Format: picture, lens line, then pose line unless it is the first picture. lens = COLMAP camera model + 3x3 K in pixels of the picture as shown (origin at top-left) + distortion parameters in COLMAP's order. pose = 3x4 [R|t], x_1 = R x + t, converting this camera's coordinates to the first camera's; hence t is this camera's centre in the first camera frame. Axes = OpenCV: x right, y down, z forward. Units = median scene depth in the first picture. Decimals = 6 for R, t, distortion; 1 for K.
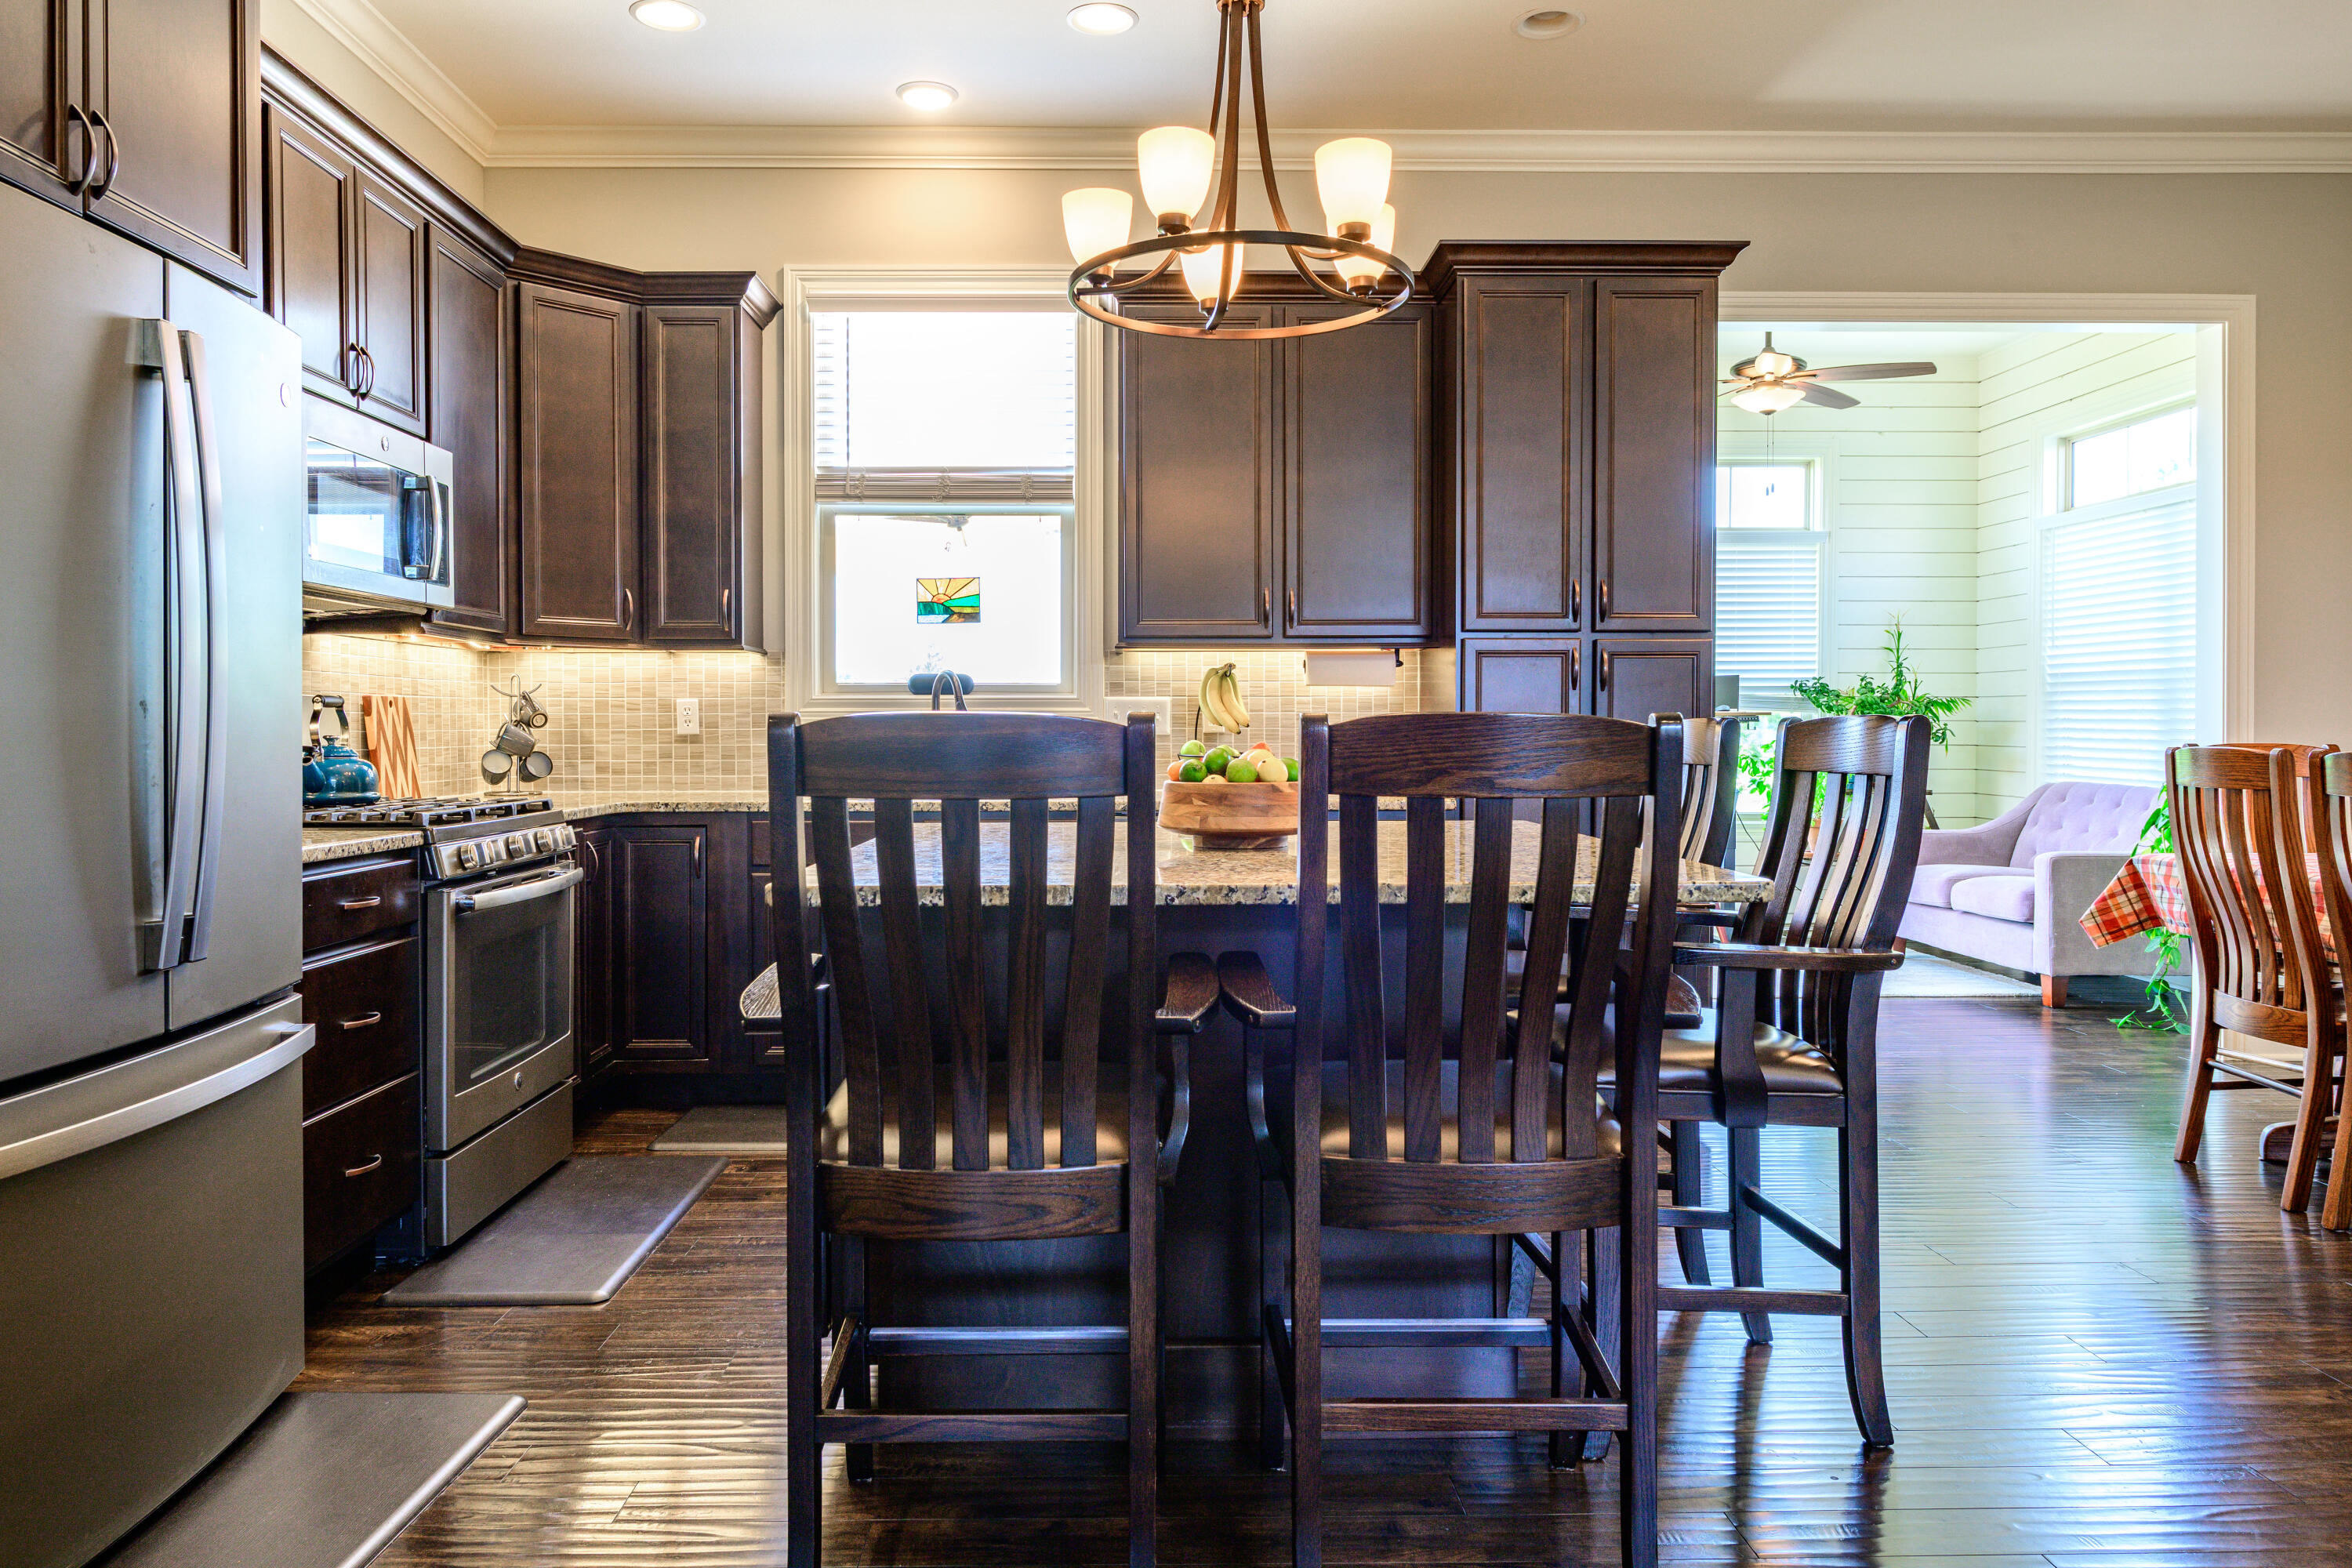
lens RADIAL K [[1553.5, 0, 1177.6], [0, 1553.5, 771.0], [0, 0, 1]] dist [0.009678, -0.010658]
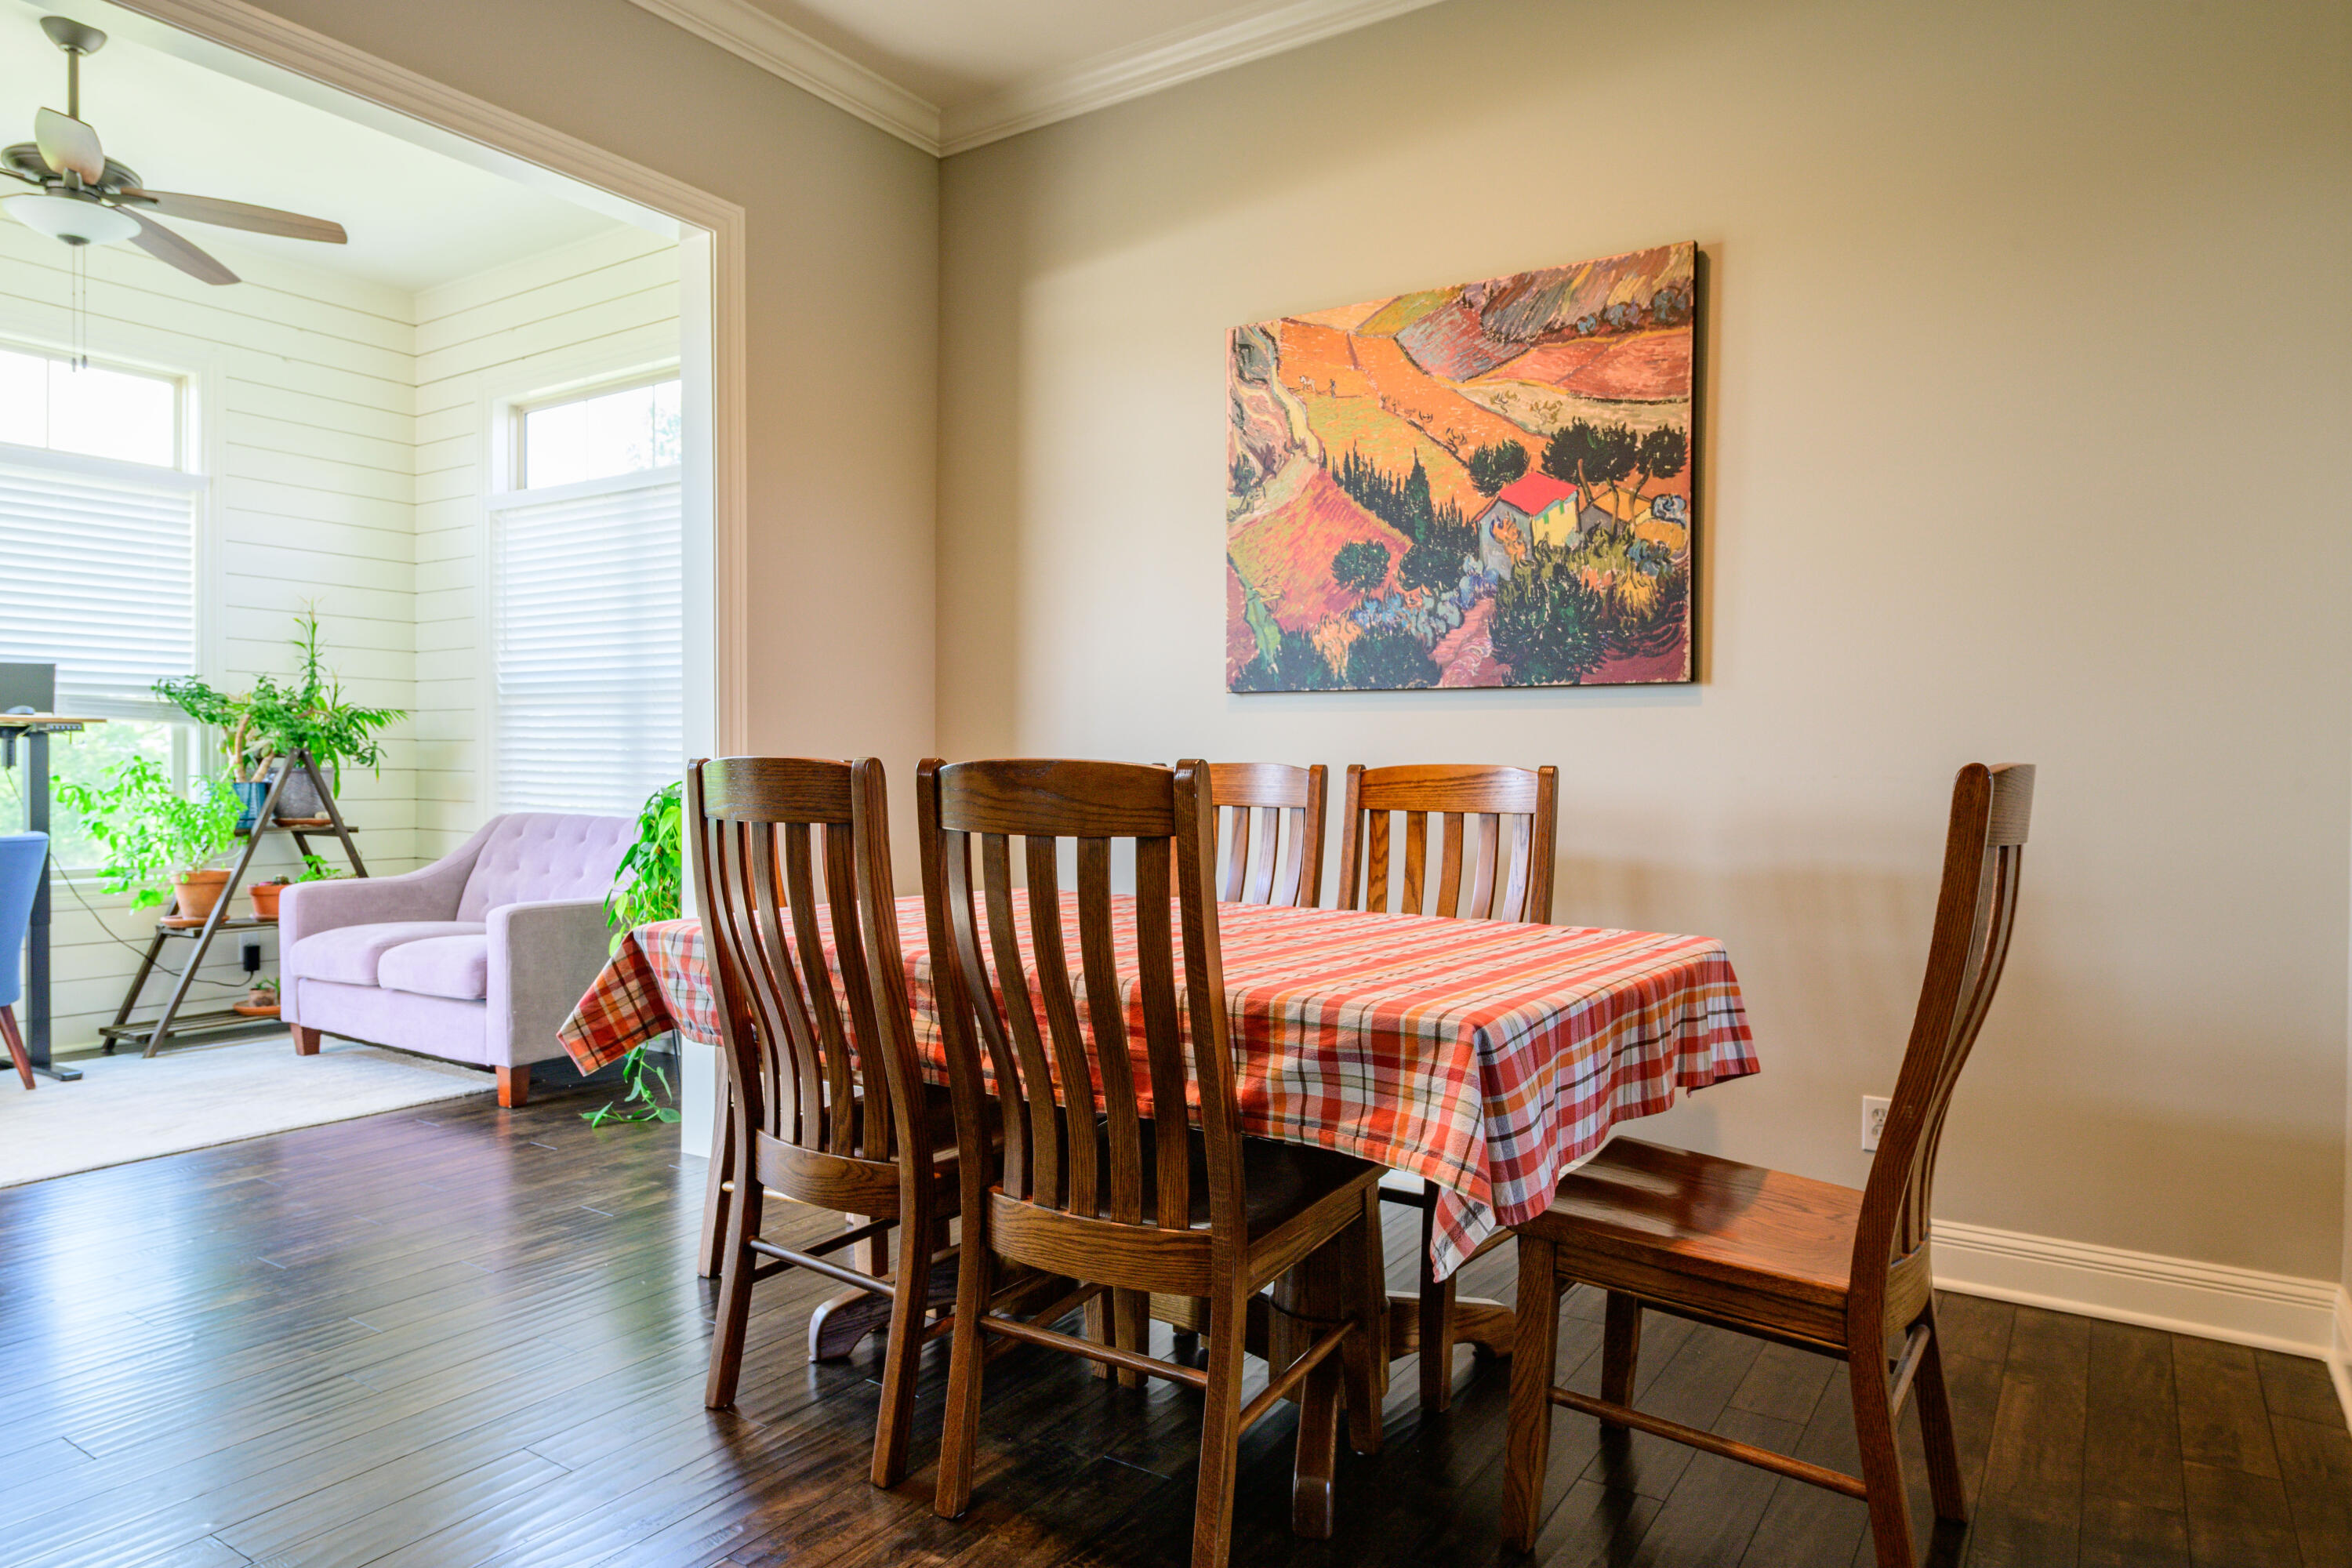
lens RADIAL K [[1437.0, 0, 1174.2], [0, 1437.0, 776.1], [0, 0, 1]] dist [0.003764, -0.000781]
pose [[0.581535, -0.000435, 0.813521, 0.175995], [0.014755, 0.999841, -0.010013, 0.000452], [-0.813388, 0.017827, 0.581449, 0.320449]]
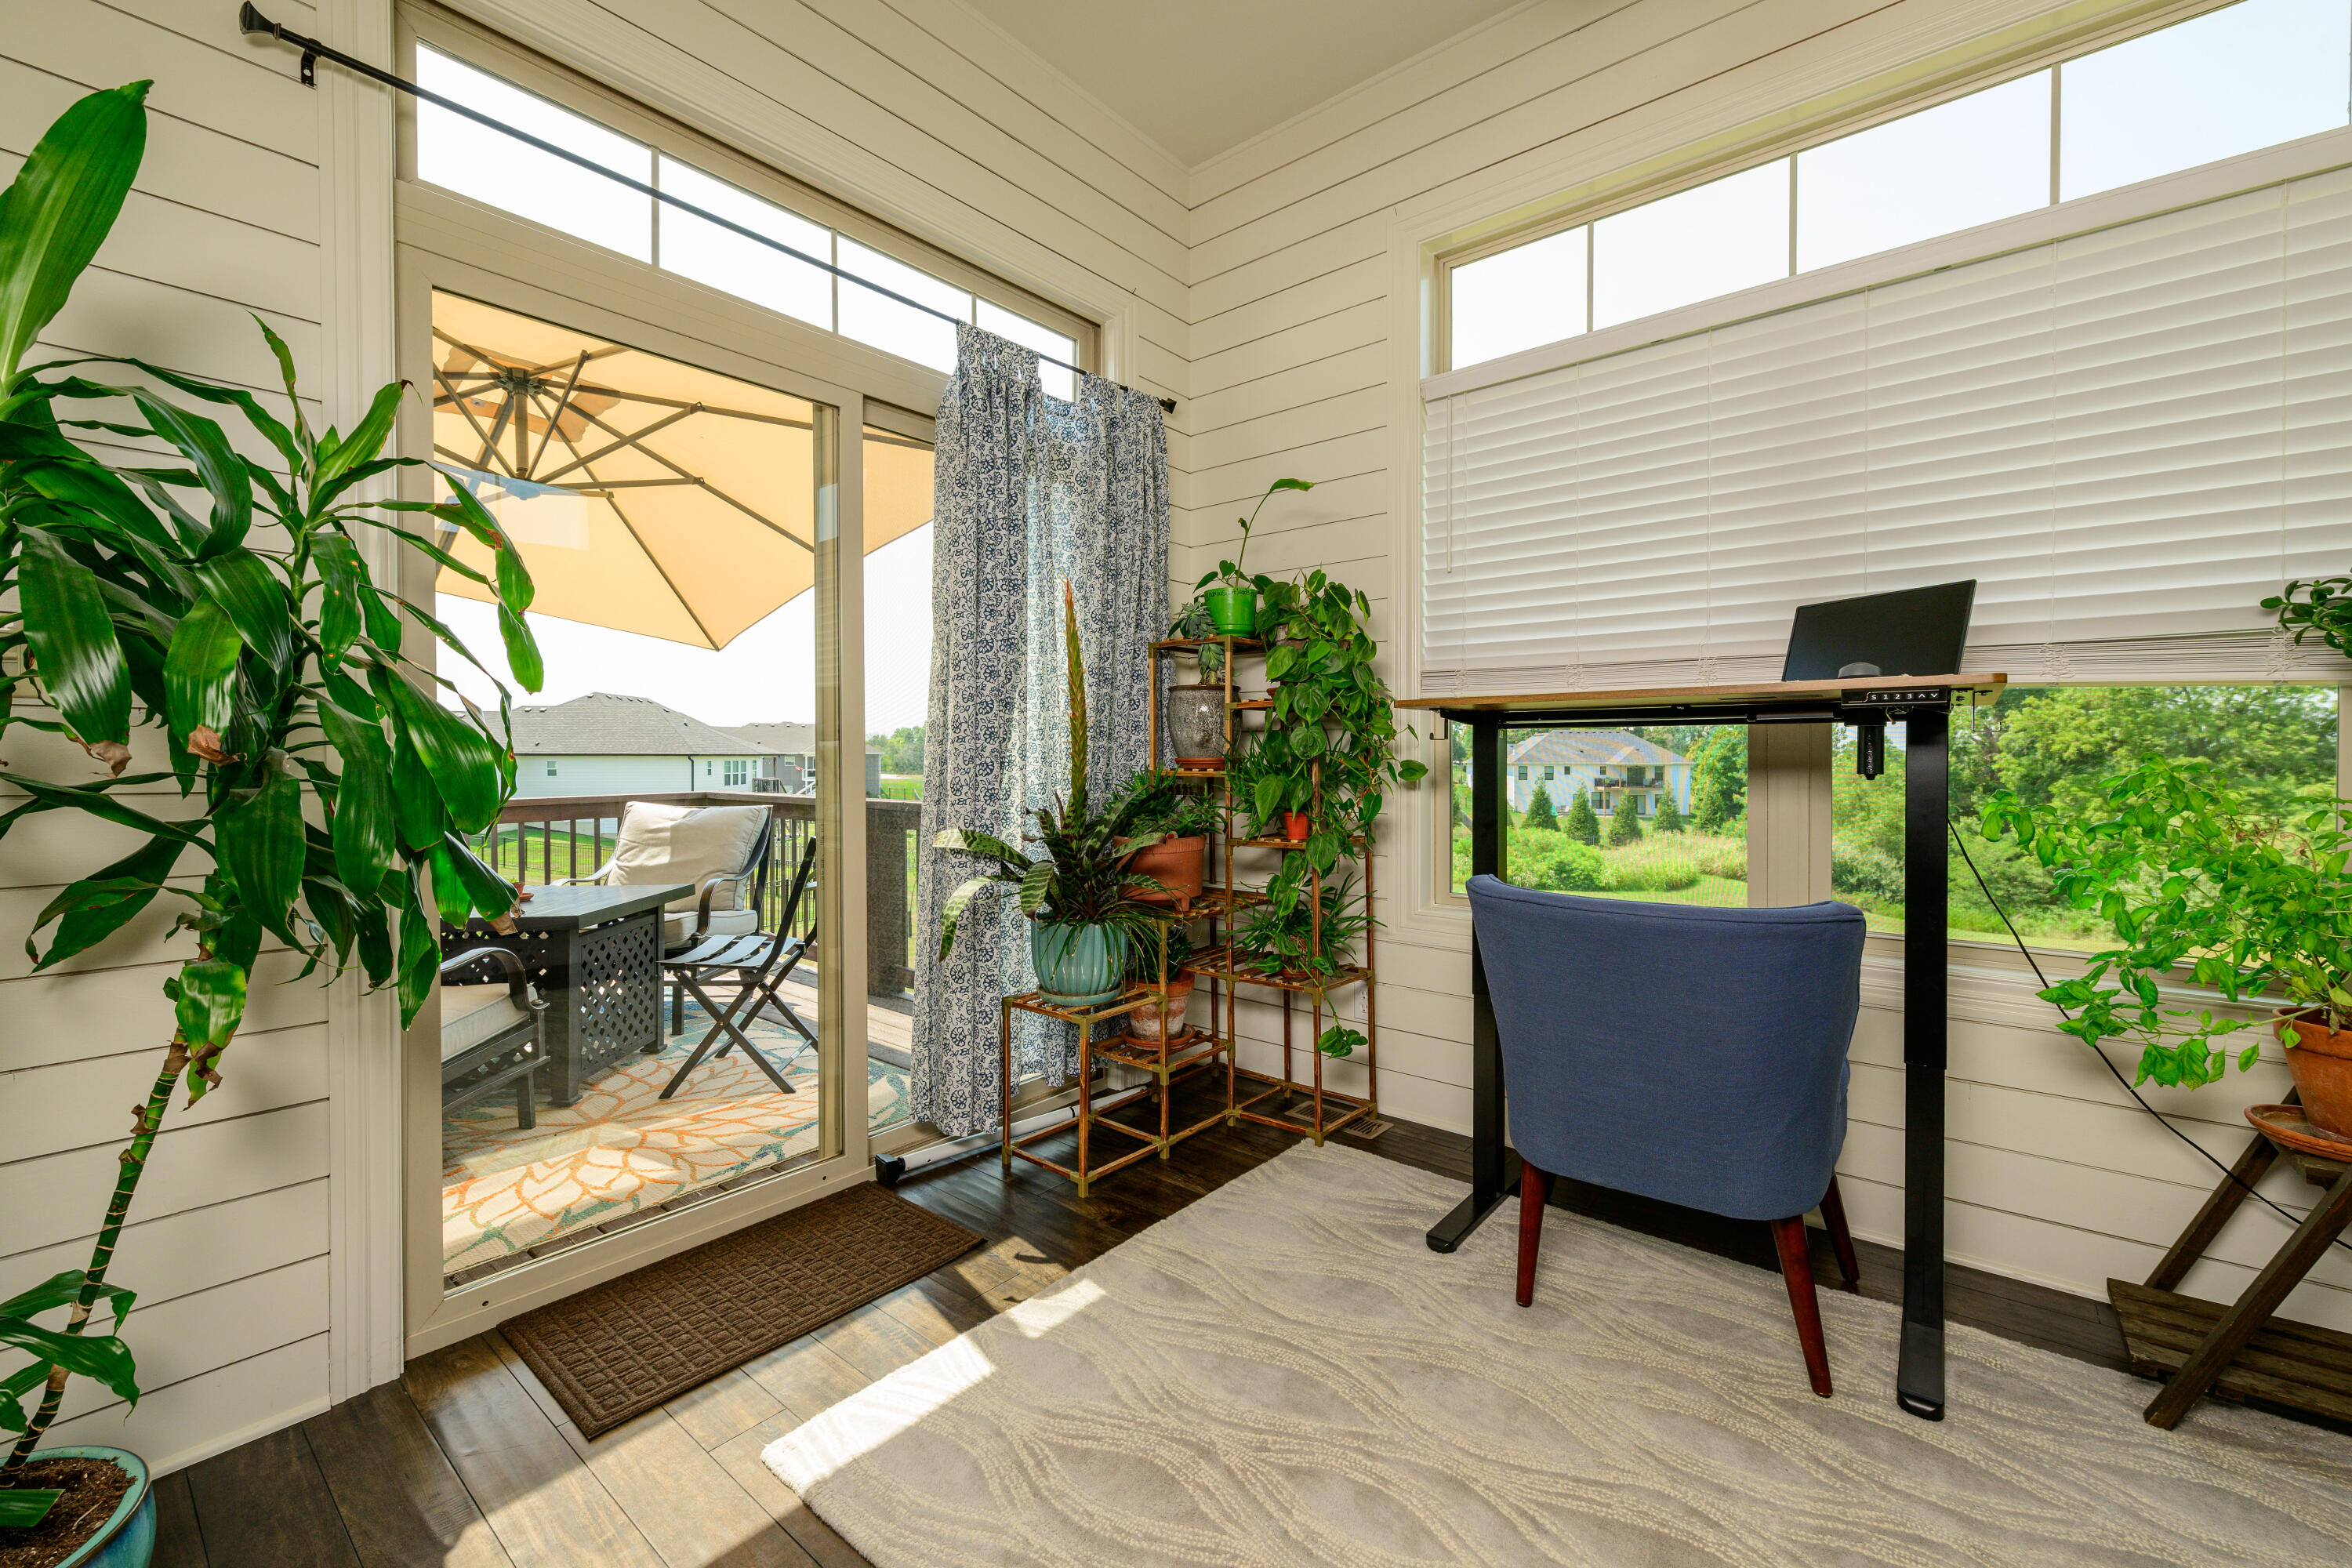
lens RADIAL K [[949.5, 0, 1172.8], [0, 949.5, 760.2], [0, 0, 1]] dist [0.011110, -0.000592]
pose [[0.754476, 0.005574, -0.656303, 0.472804], [-0.015088, 0.999847, -0.008853, -0.019665], [0.656154, 0.016582, 0.754445, 0.917481]]
